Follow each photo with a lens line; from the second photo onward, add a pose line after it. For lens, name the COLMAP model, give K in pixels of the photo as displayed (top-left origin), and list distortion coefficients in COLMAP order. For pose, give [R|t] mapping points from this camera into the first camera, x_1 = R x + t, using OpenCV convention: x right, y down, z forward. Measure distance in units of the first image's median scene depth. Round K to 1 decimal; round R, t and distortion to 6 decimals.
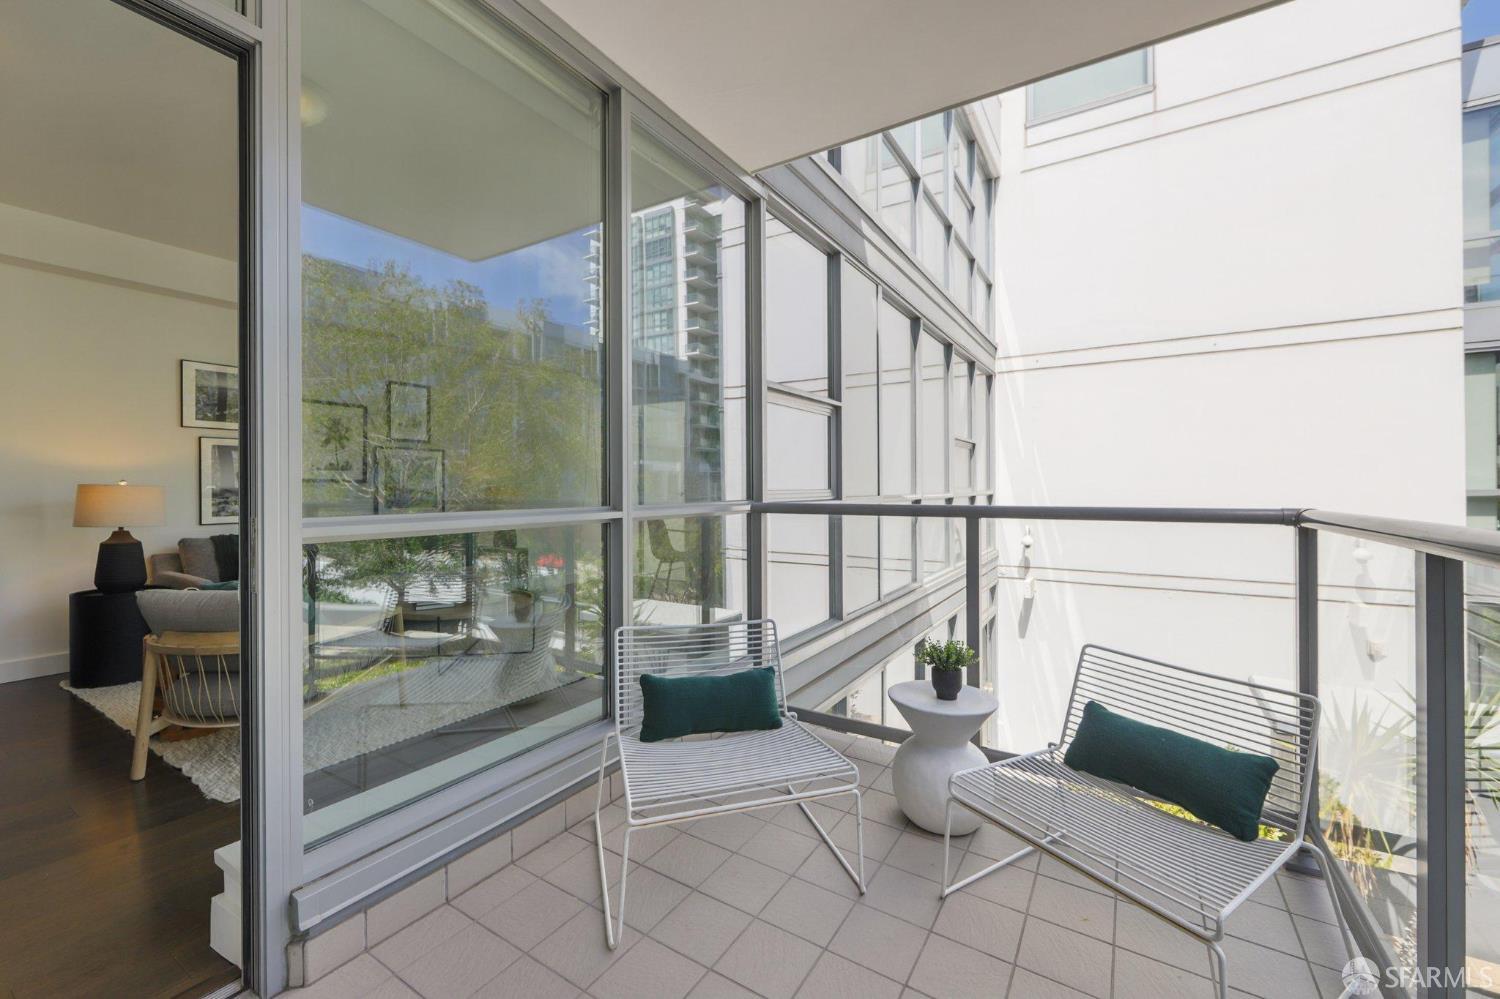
lens RADIAL K [[596.1, 0, 753.7], [0, 596.1, 494.9], [0, 0, 1]] dist [-0.003157, 0.000390]
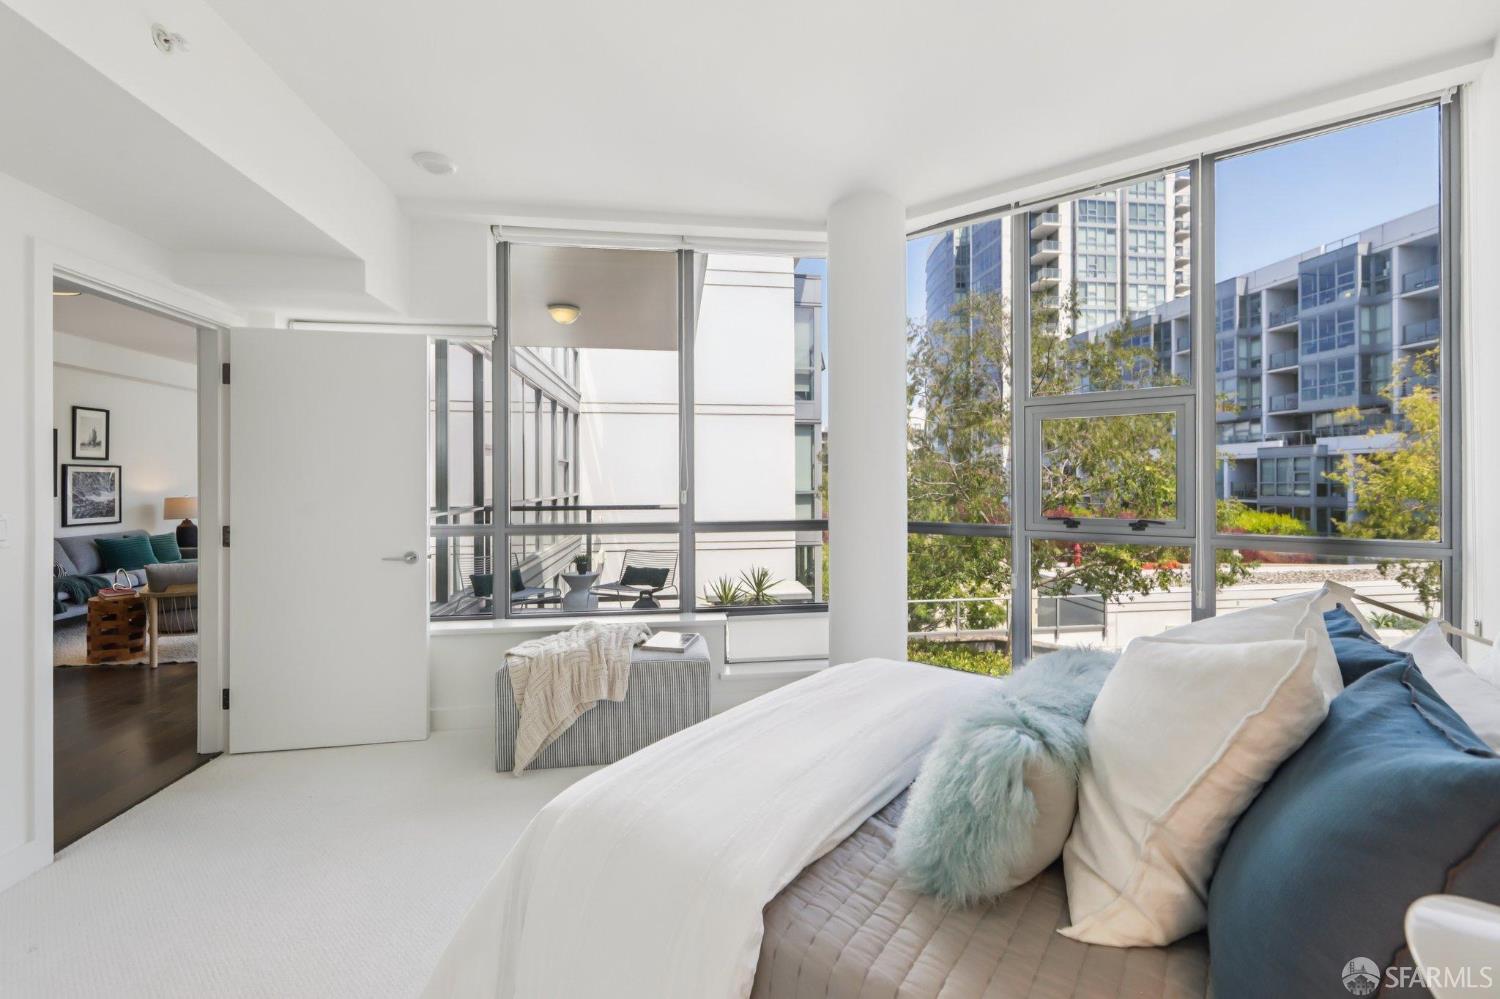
lens RADIAL K [[616.5, 0, 759.7], [0, 616.5, 484.2], [0, 0, 1]] dist [0.001297, 0.000393]
pose [[0.771413, -0.004600, 0.636318, -0.301825], [0.015344, 0.999818, -0.011373, -0.009207], [-0.636149, 0.018536, 0.771343, -0.614683]]
